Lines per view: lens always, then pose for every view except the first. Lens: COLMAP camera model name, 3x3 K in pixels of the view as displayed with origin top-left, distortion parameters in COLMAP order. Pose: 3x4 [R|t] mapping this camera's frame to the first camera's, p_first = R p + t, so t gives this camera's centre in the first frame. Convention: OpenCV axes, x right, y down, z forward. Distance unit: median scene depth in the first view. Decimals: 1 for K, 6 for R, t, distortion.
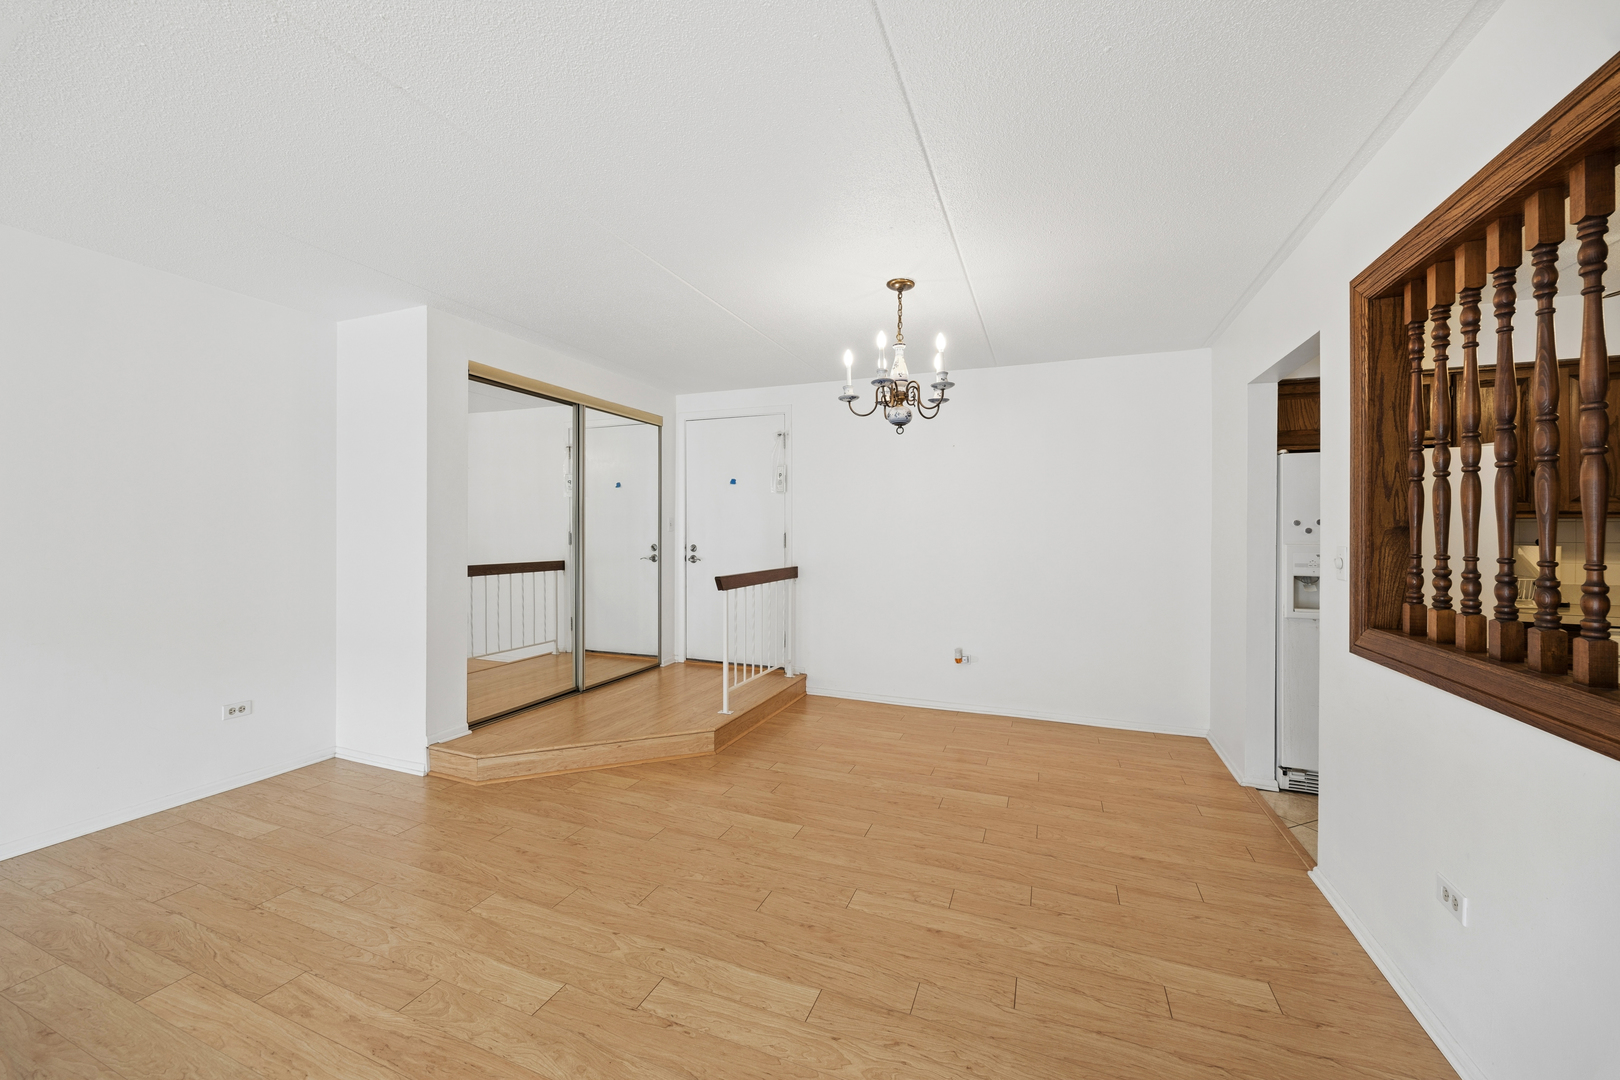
lens RADIAL K [[628.7, 0, 795.4], [0, 628.7, 534.9], [0, 0, 1]] dist [-0.000799, -0.000018]
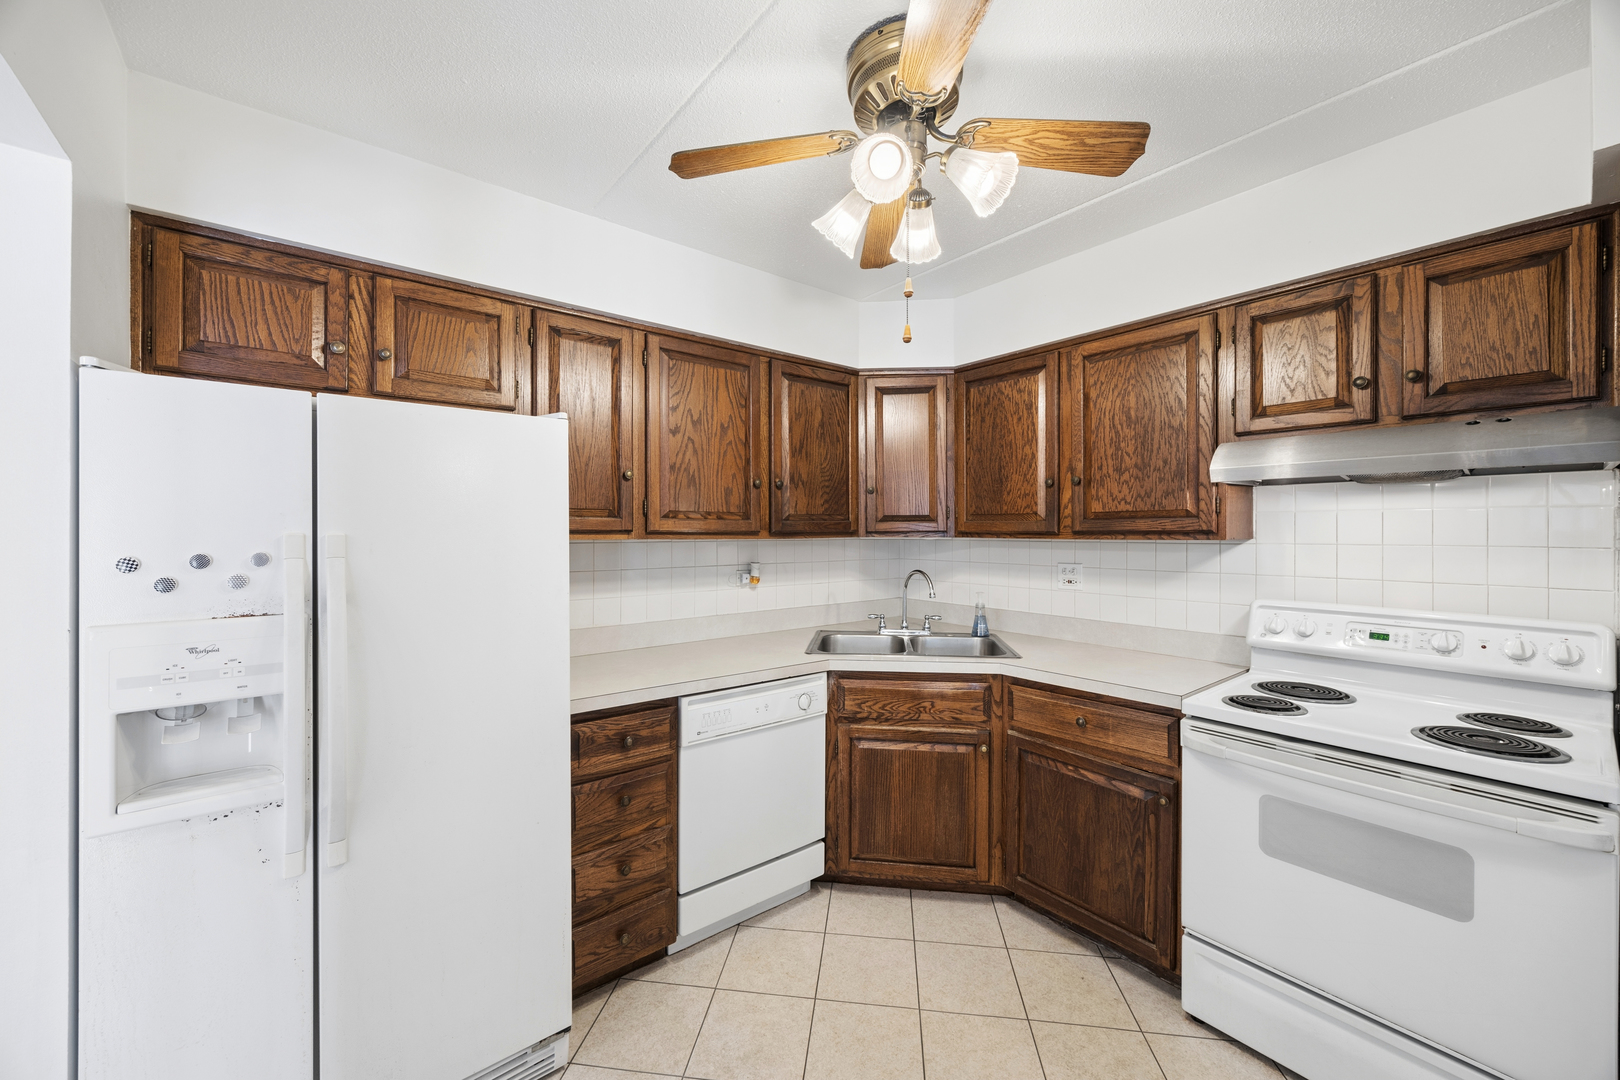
lens RADIAL K [[621.6, 0, 795.9], [0, 621.6, 539.4], [0, 0, 1]] dist [-0.000382, 0.000009]
pose [[0.496992, -0.014668, 0.867631, 0.763424], [0.009470, 0.999889, 0.011479, -0.038422], [-0.867704, 0.002511, 0.497076, 0.550925]]
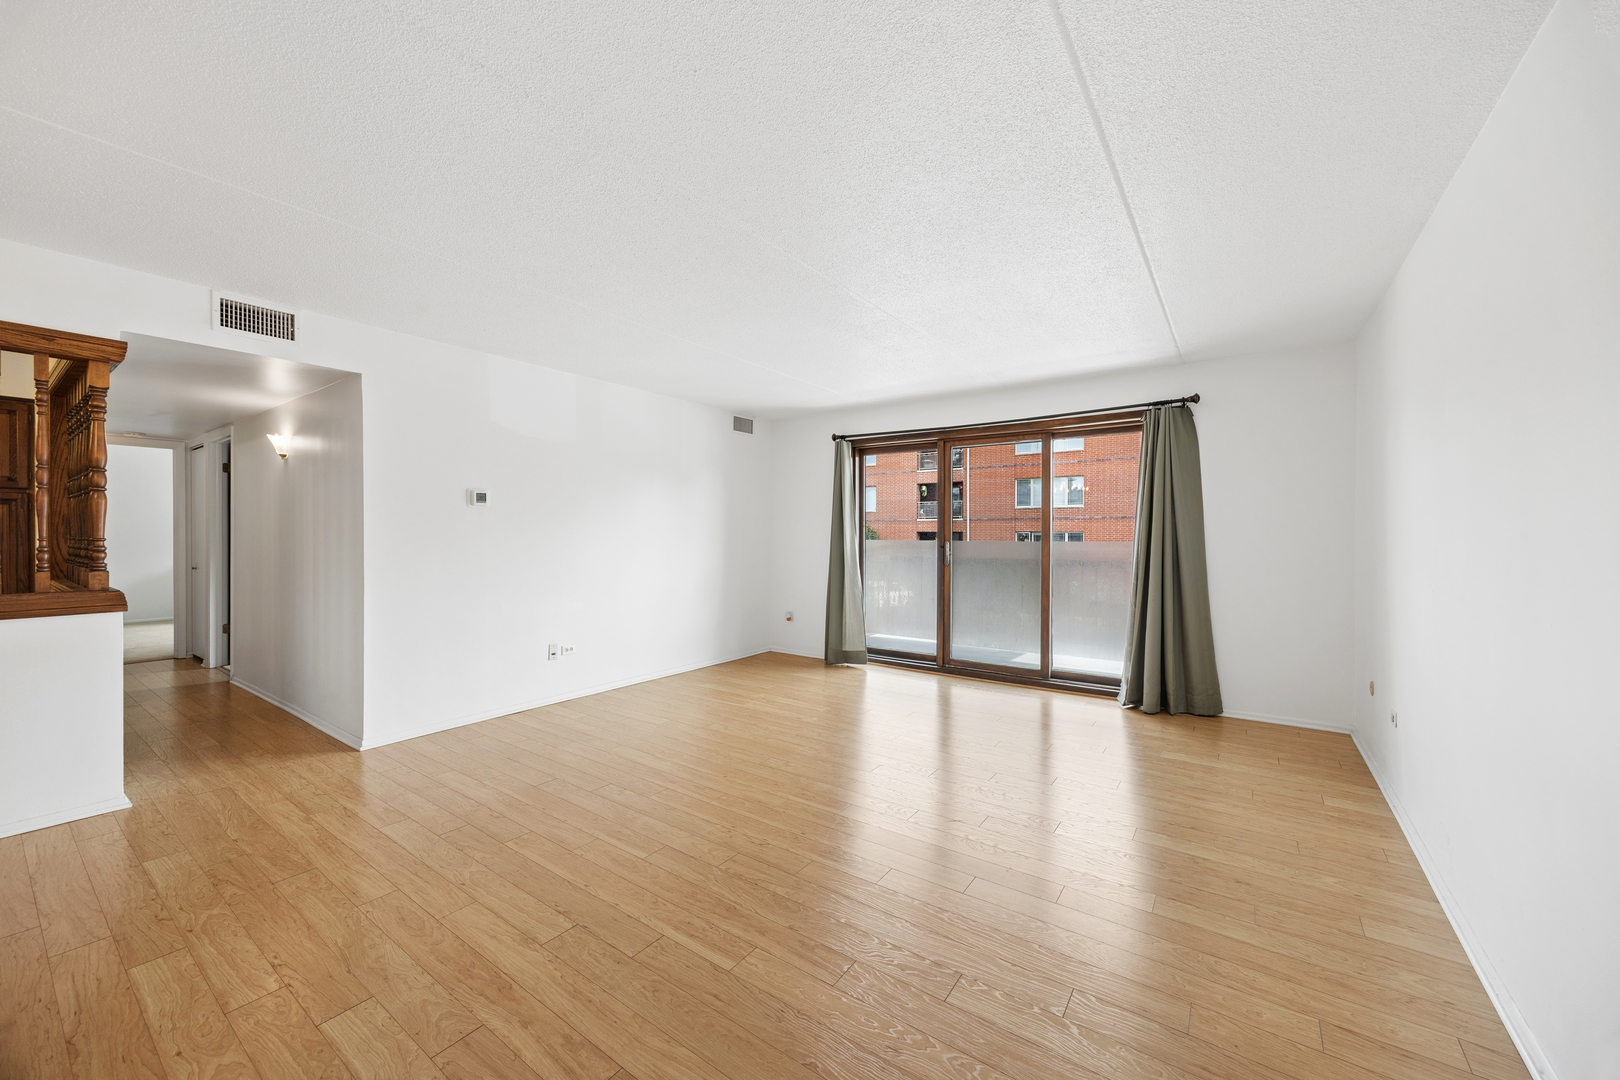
lens RADIAL K [[611.6, 0, 796.8], [0, 611.6, 557.2], [0, 0, 1]] dist [-0.007715, 0.000180]
pose [[-0.972850, -0.016948, 0.230816, -0.802379], [-0.006343, 0.998893, 0.046609, -0.001315], [-0.231350, 0.043880, -0.971880, 1.085966]]
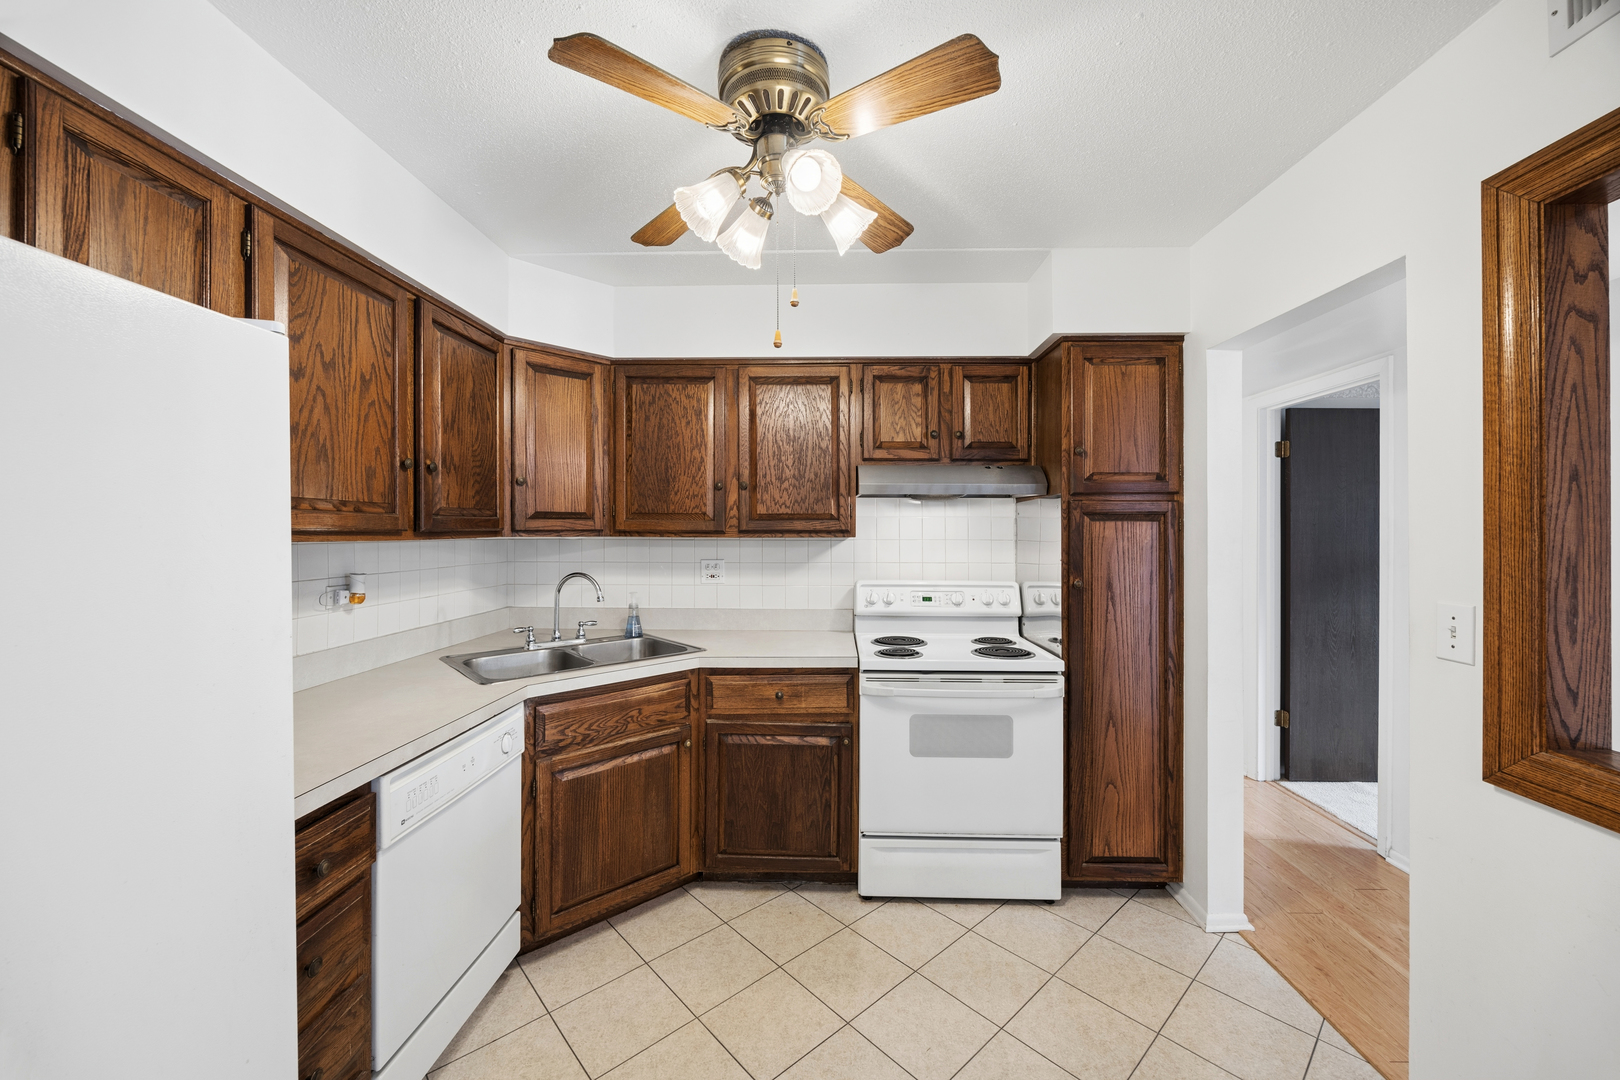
lens RADIAL K [[632.1, 0, 819.2], [0, 632.1, 535.6], [0, 0, 1]] dist [0.000180, -0.000099]
pose [[-0.356773, -0.011681, 0.934118, 0.739512], [0.004937, 0.999884, 0.014389, -0.041736], [-0.934178, 0.009745, -0.356674, 0.875588]]
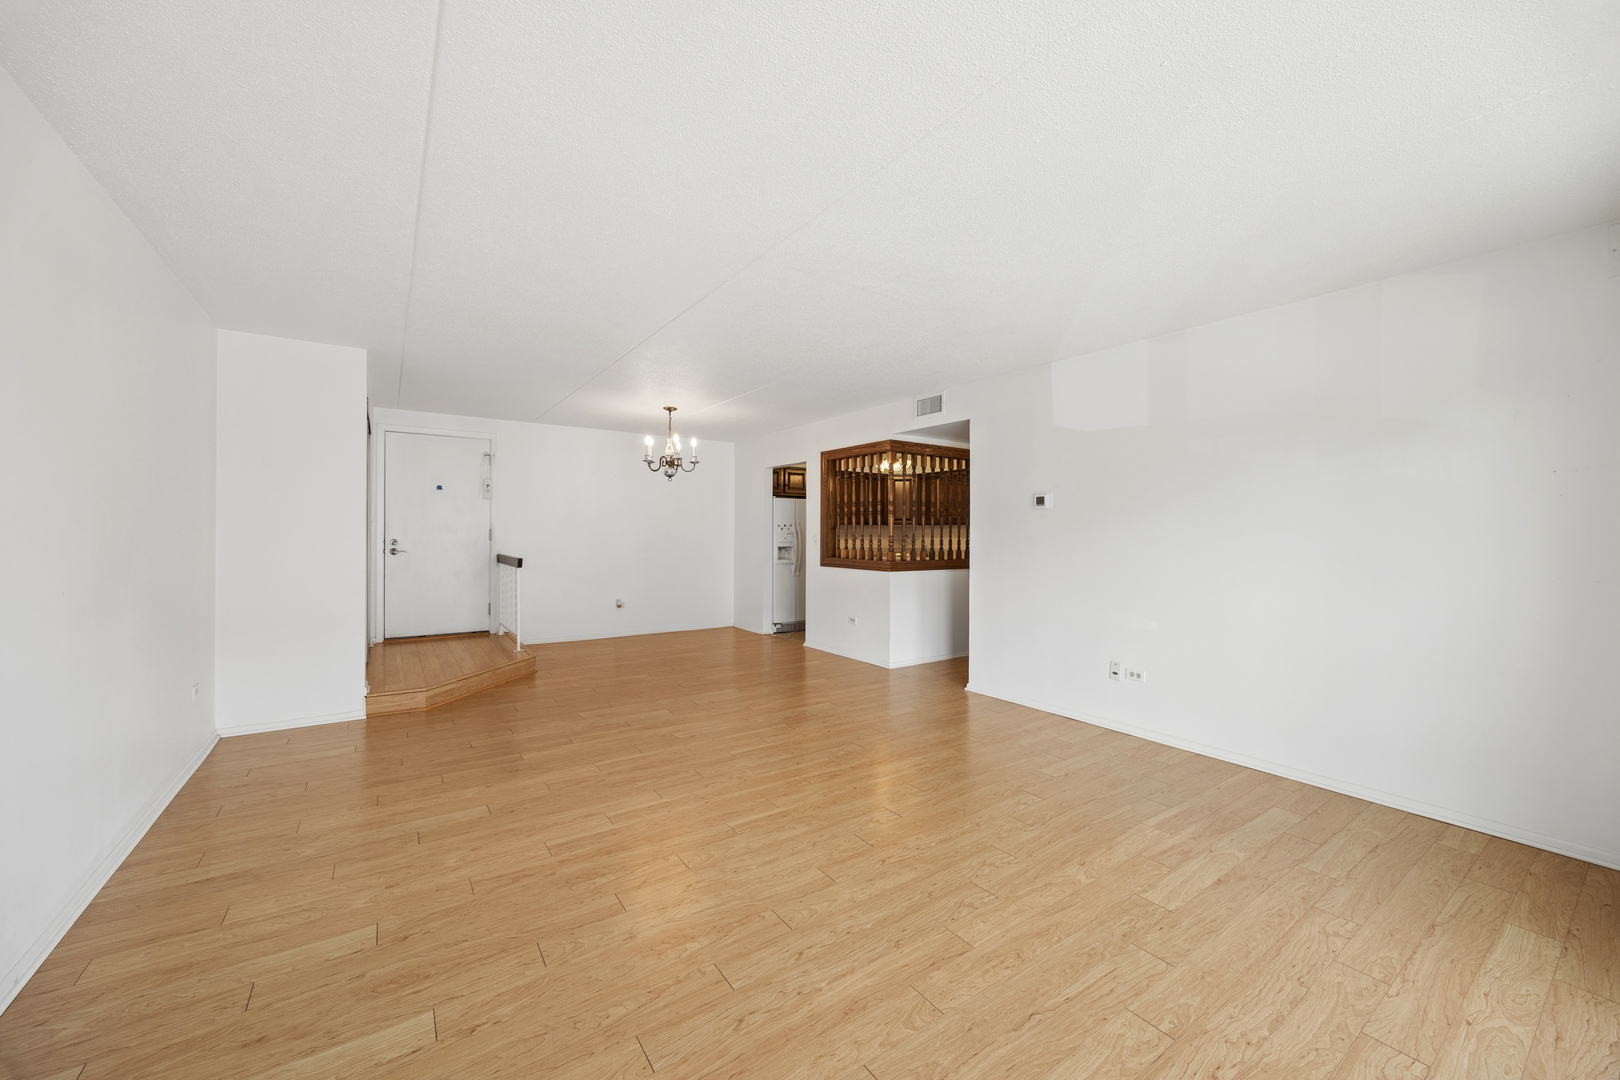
lens RADIAL K [[632.1, 0, 819.2], [0, 632.1, 535.6], [0, 0, 1]] dist [0.000180, -0.000099]
pose [[0.537389, -0.005820, 0.843315, -1.407568], [0.002108, 0.999982, 0.005559, 0.008197], [-0.843332, -0.001210, 0.537392, -0.561394]]
